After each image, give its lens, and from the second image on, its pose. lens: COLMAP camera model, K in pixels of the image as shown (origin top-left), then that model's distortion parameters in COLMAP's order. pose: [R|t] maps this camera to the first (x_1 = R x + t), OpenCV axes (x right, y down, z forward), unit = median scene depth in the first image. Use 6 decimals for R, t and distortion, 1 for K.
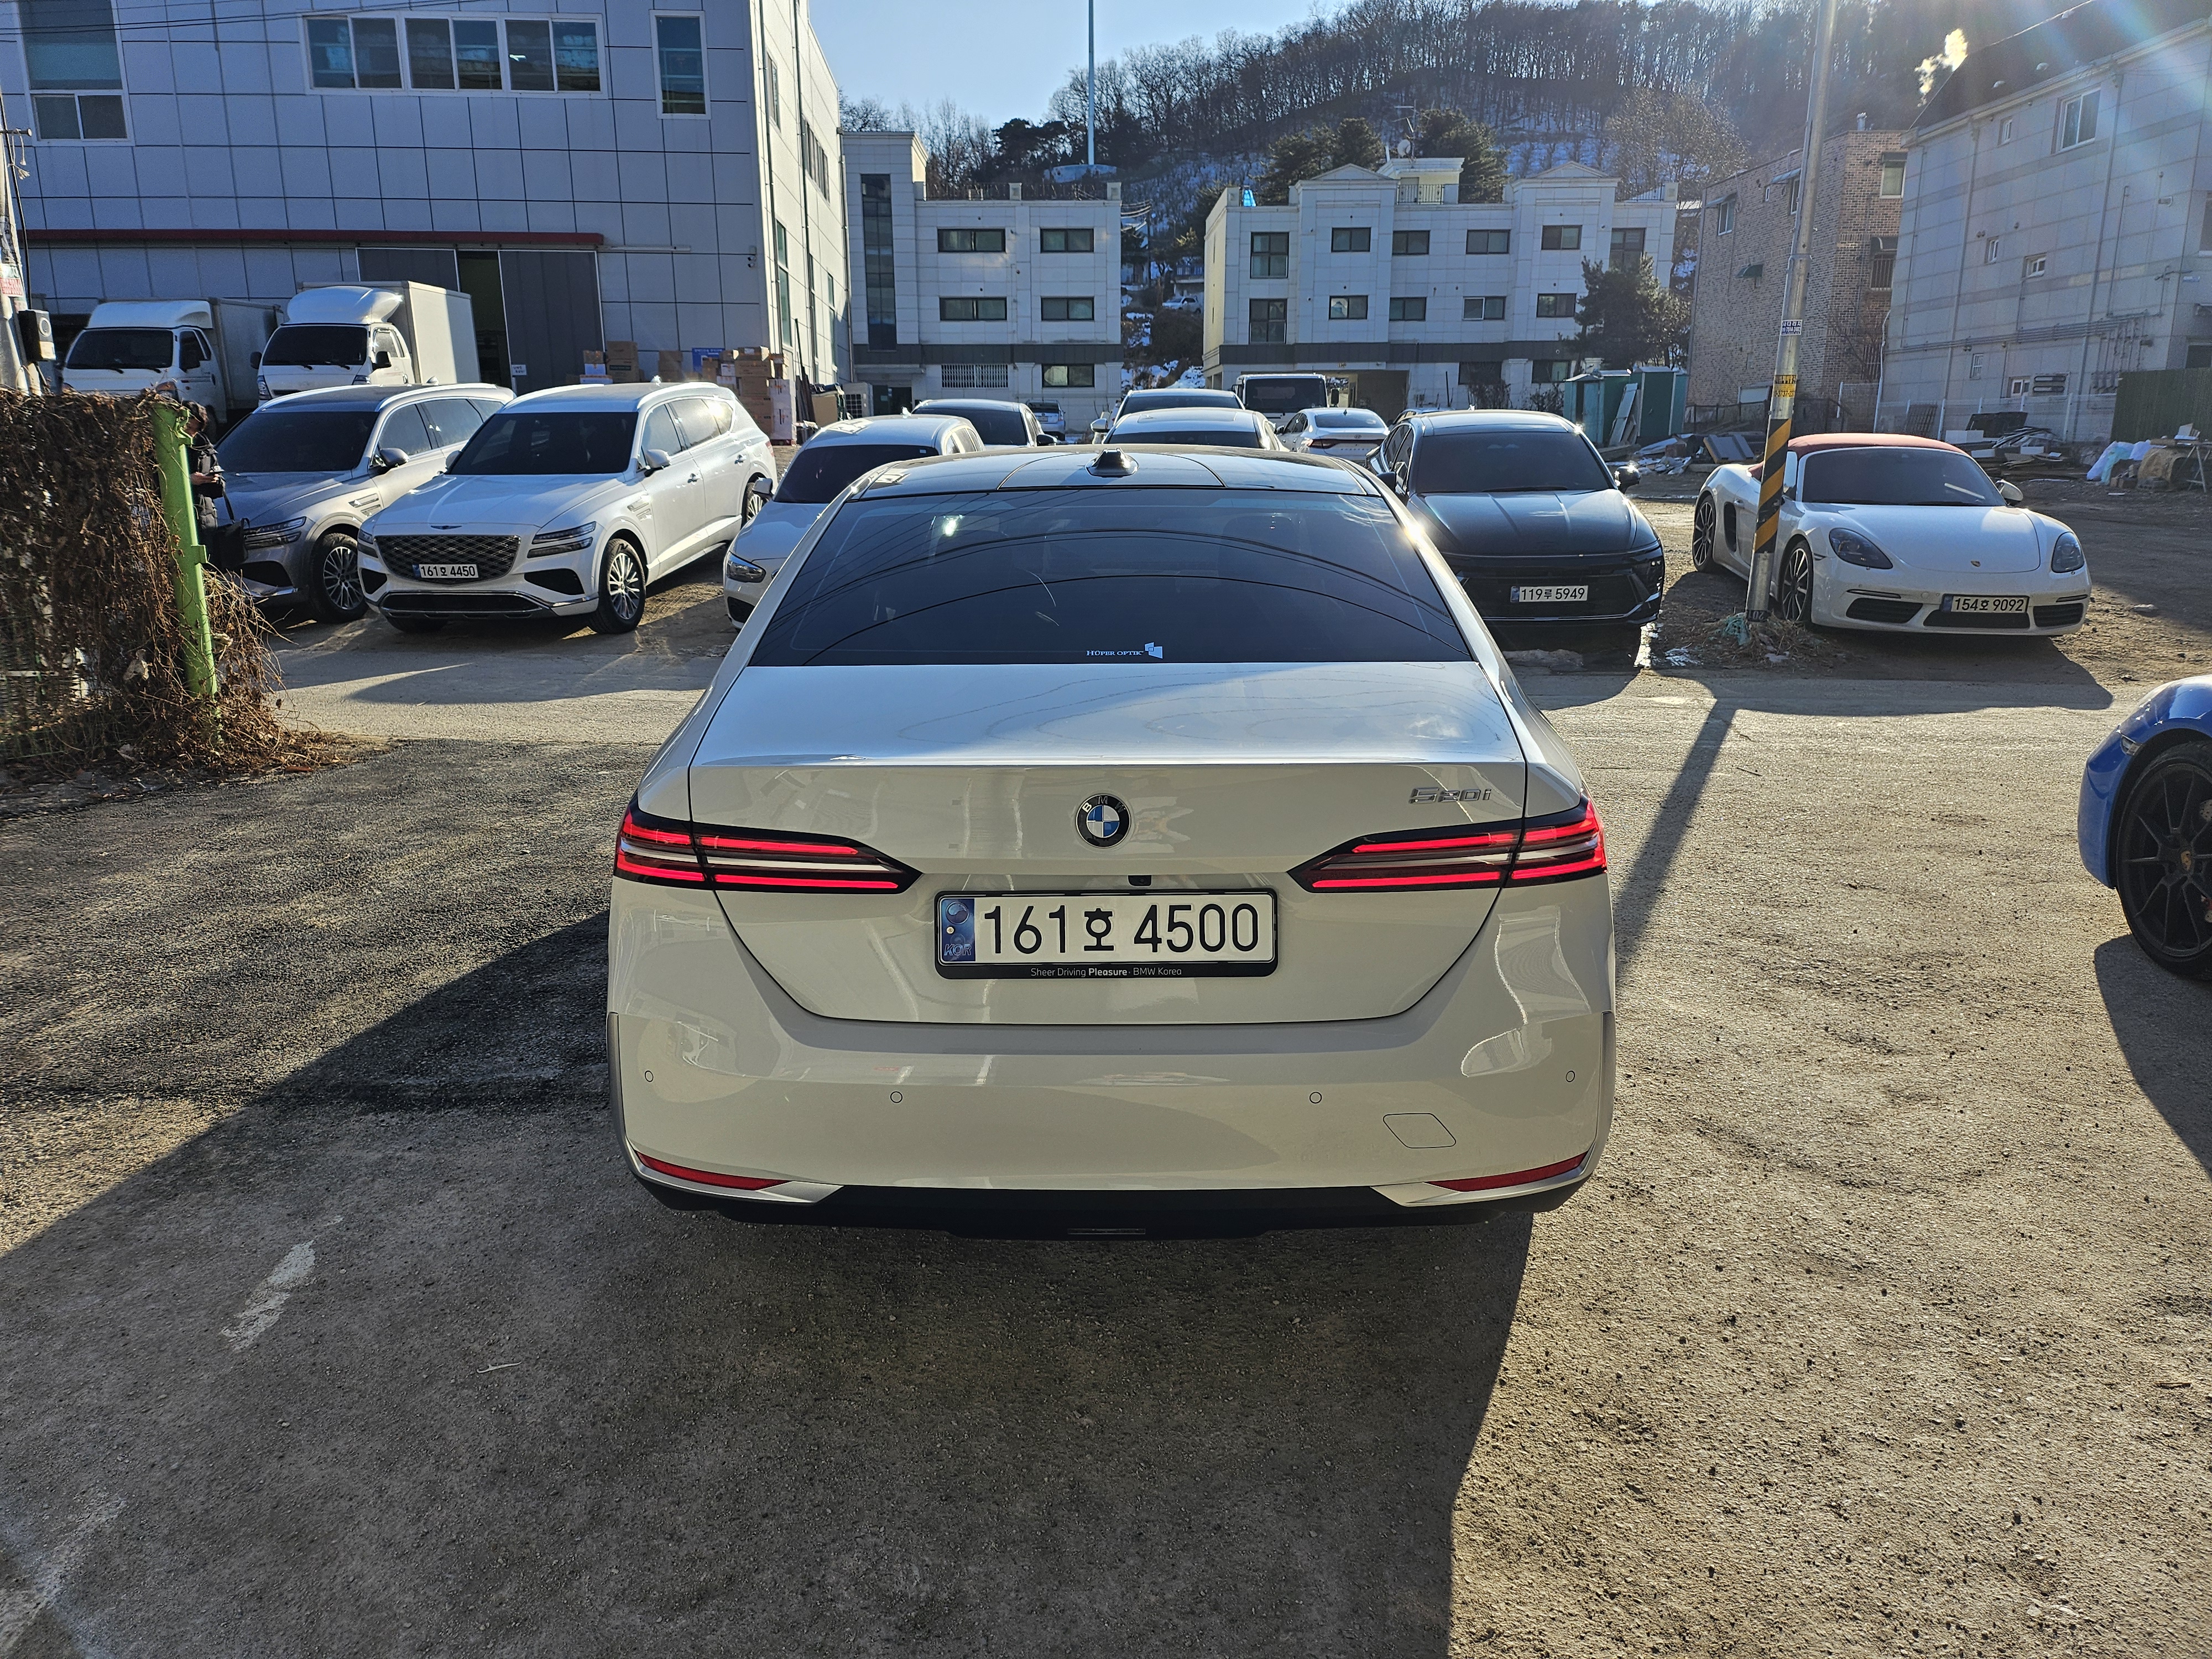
lens RADIAL K [[1560.0, 0, 1111.8], [0, 1560.0, 809.9], [0, 0, 1]] dist [0.088623, -0.100235]
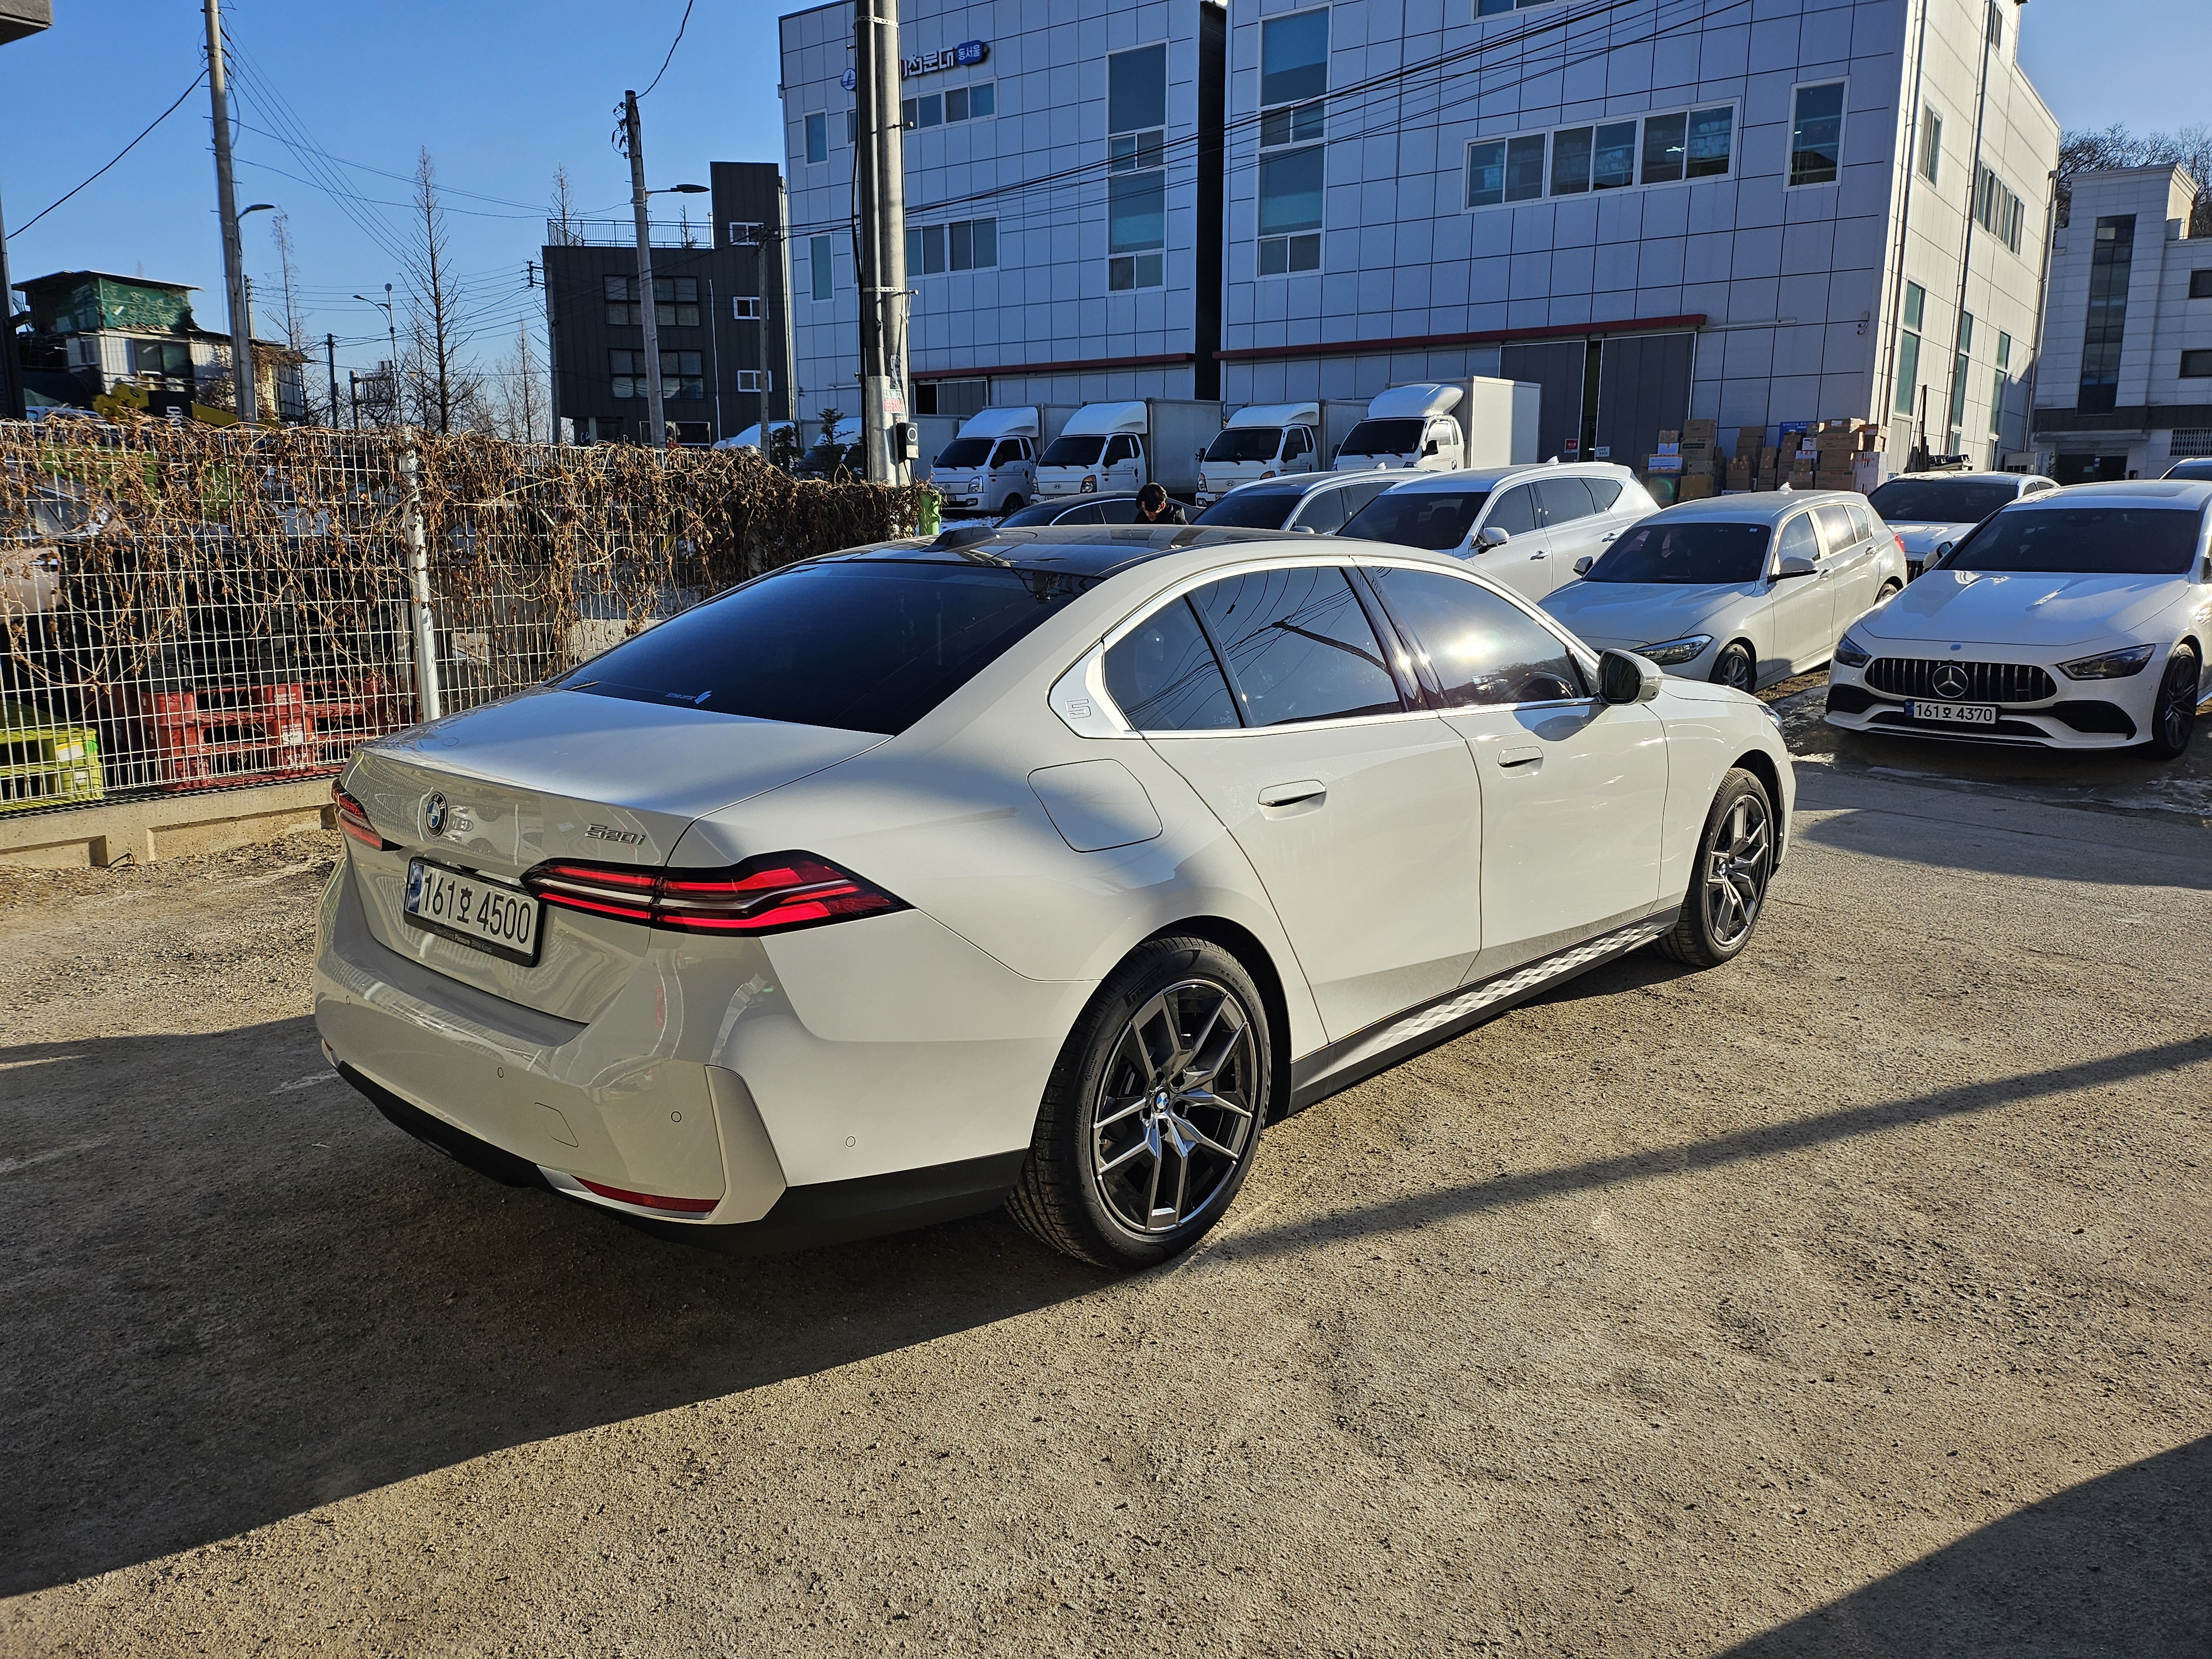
lens RADIAL K [[1560.0, 0, 1111.8], [0, 1560.0, 809.9], [0, 0, 1]] dist [0.088623, -0.100235]
pose [[0.750613, 0.129082, -0.648011, 0.086910], [-0.159158, 0.987177, 0.012284, -0.007017], [0.641287, 0.093915, 0.761532, 0.026805]]
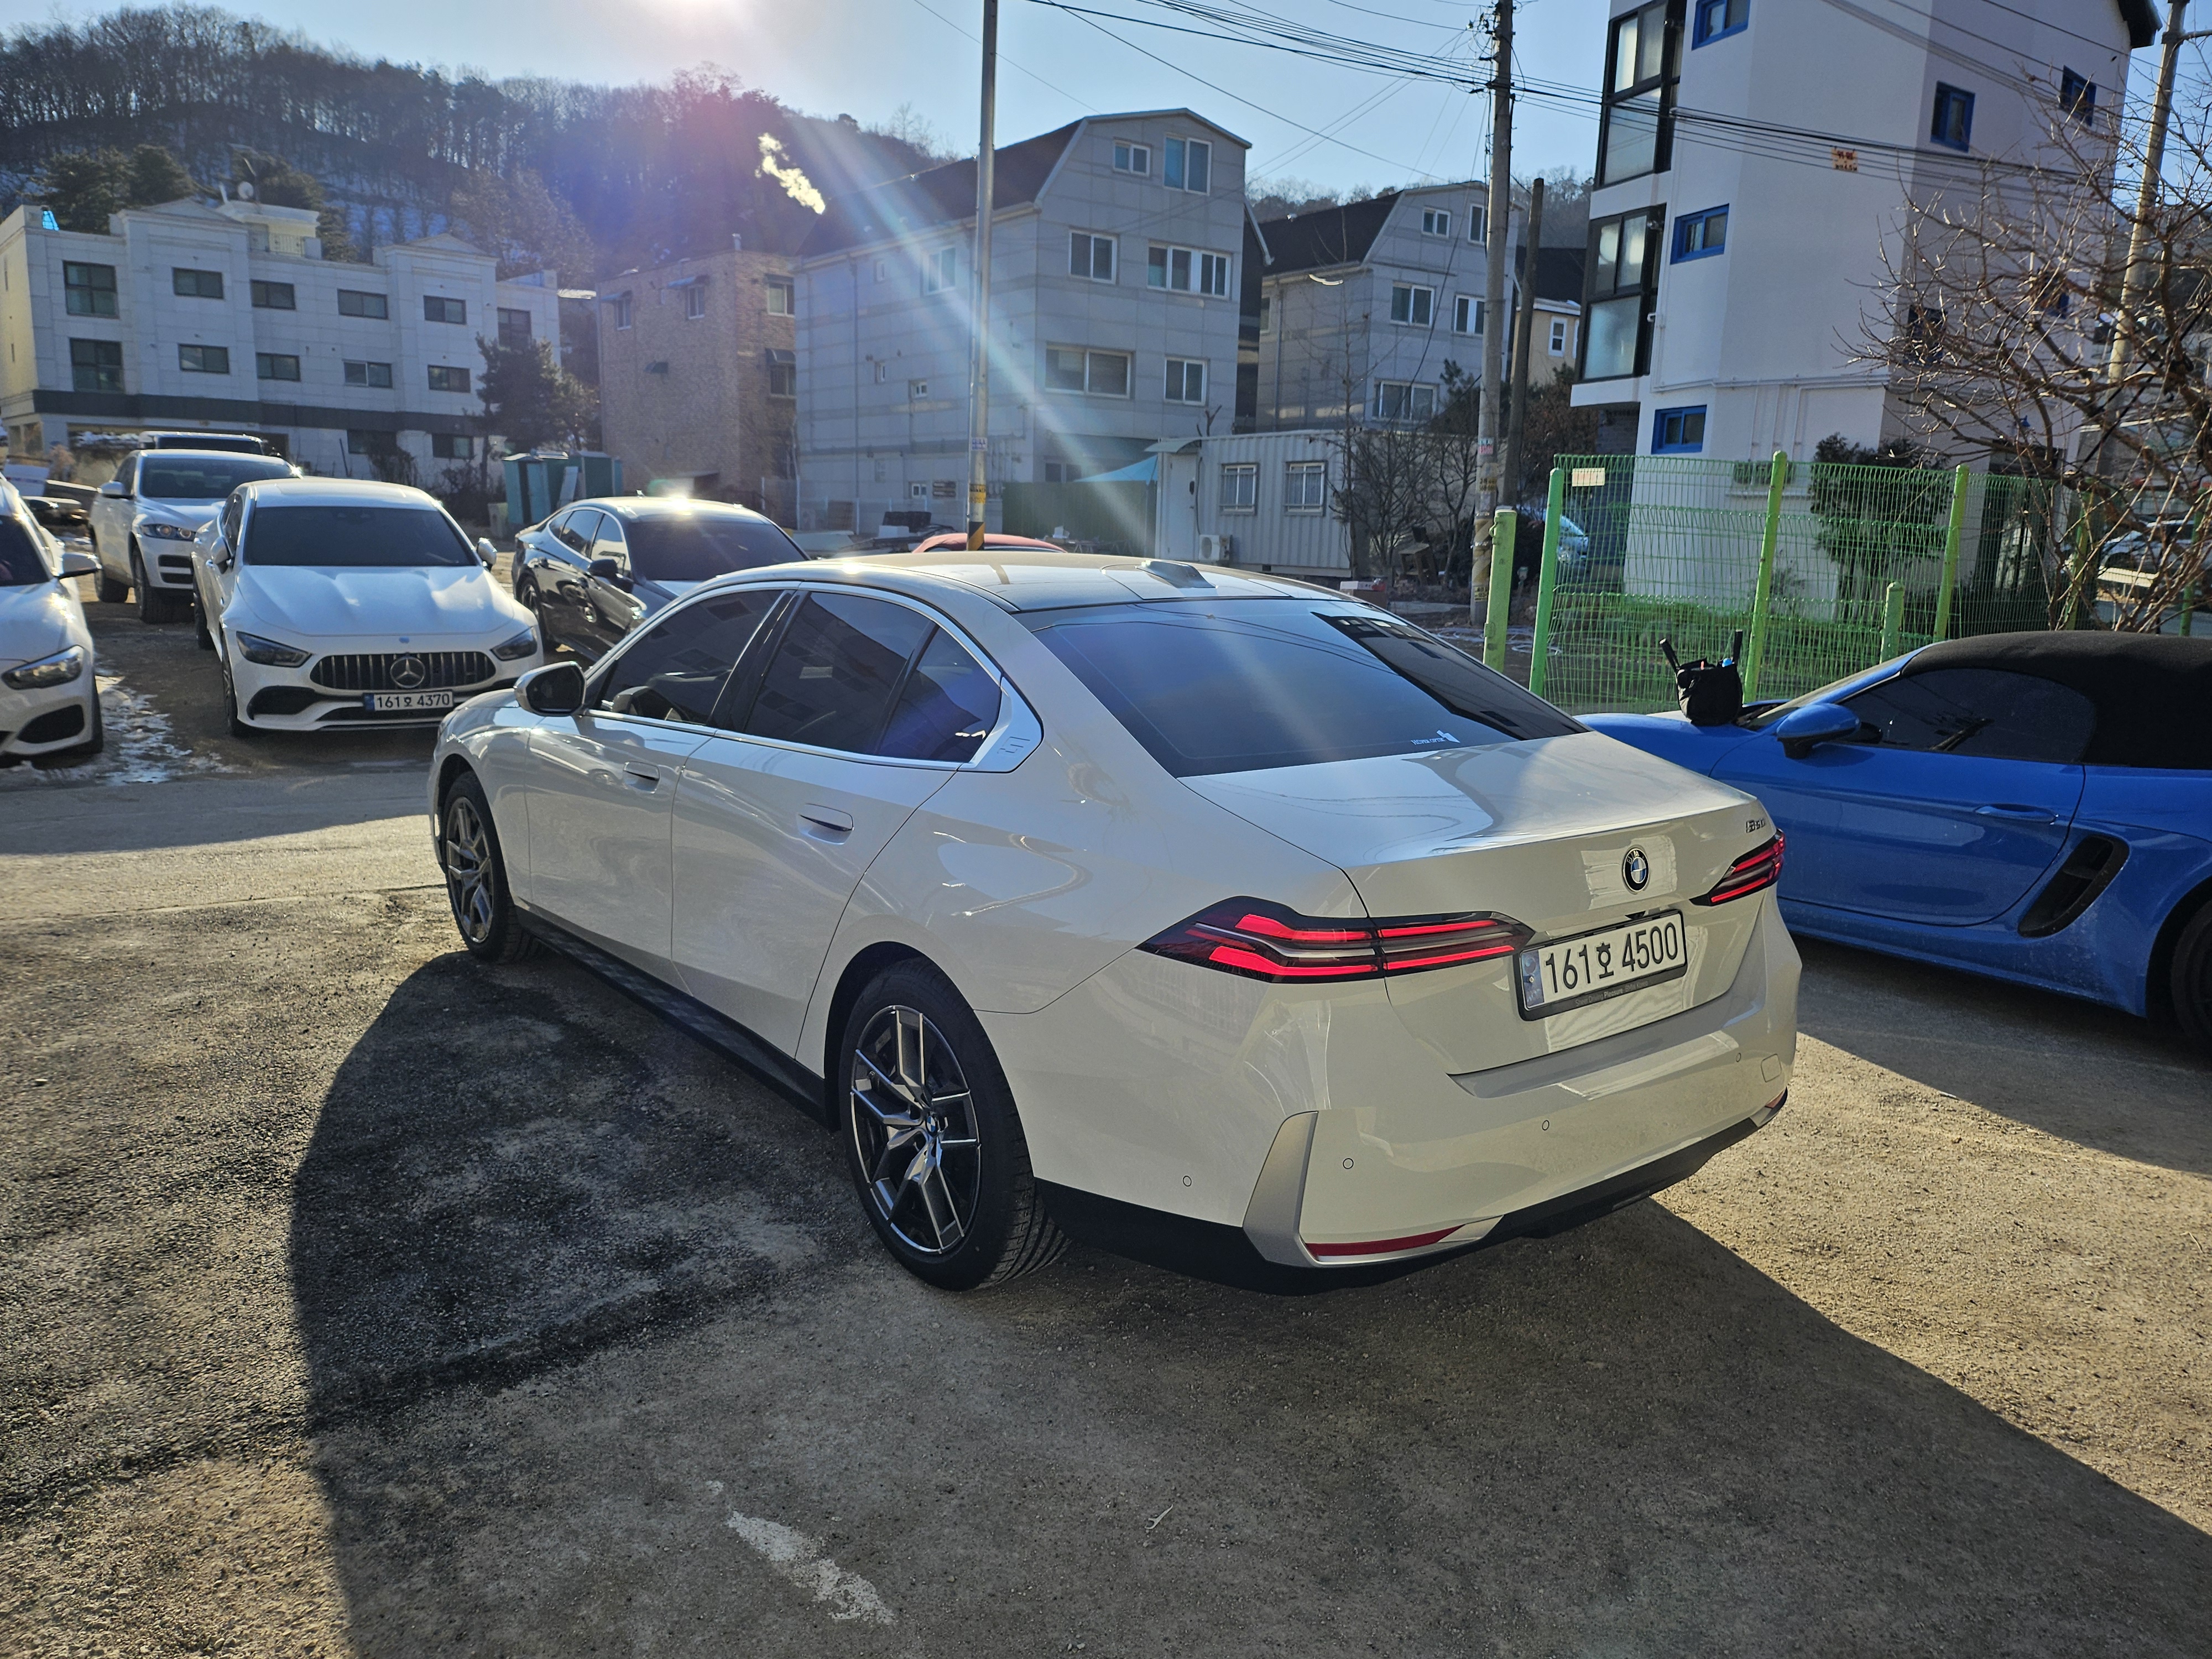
lens RADIAL K [[1546.7, 0, 1135.8], [0, 1546.7, 828.6], [0, 0, 1]] dist [0.080830, -0.083555]
pose [[0.766099, -0.099882, 0.634914, -0.078581], [0.121996, 0.992490, 0.008931, -0.006157], [-0.631038, 0.070615, 0.772531, 0.019835]]
